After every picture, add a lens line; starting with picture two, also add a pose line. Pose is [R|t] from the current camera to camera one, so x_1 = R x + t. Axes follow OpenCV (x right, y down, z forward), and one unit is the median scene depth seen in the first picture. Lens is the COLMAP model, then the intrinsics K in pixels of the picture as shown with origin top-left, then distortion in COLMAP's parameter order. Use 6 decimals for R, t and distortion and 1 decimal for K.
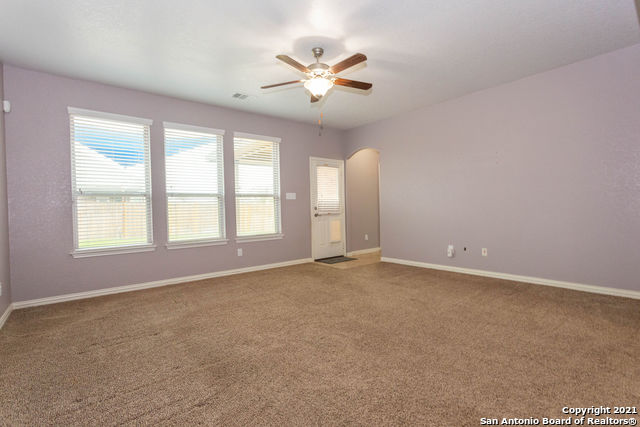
lens RADIAL K [[305.2, 0, 321.7], [0, 305.2, 213.4], [0, 0, 1]] dist [-0.021446, 0.008958]
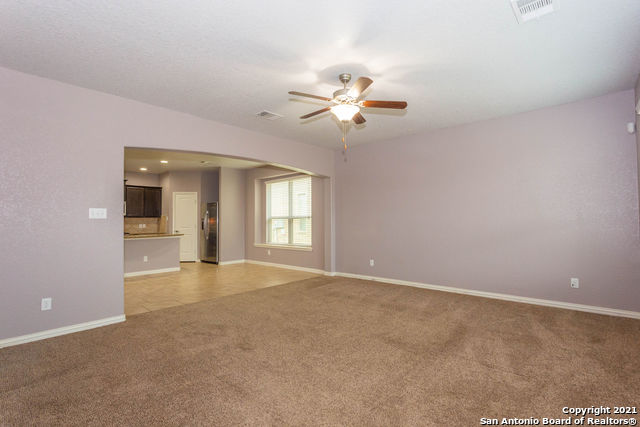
lens RADIAL K [[305.2, 0, 321.7], [0, 305.2, 213.4], [0, 0, 1]] dist [-0.021446, 0.008958]
pose [[-0.988706, 0.029785, -0.146875, 0.140351], [0.030930, 0.999506, -0.005518, -0.048805], [0.146638, -0.009999, -0.989140, 1.239777]]
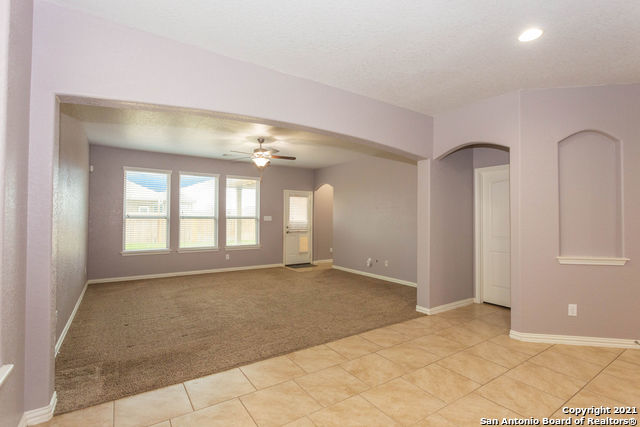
lens RADIAL K [[305.2, 0, 321.7], [0, 305.2, 213.4], [0, 0, 1]] dist [-0.021446, 0.008958]
pose [[0.994802, 0.026823, -0.098228, 0.320294], [-0.030099, 0.999034, -0.032016, -0.048066], [0.097274, 0.034806, 0.994649, -0.417375]]
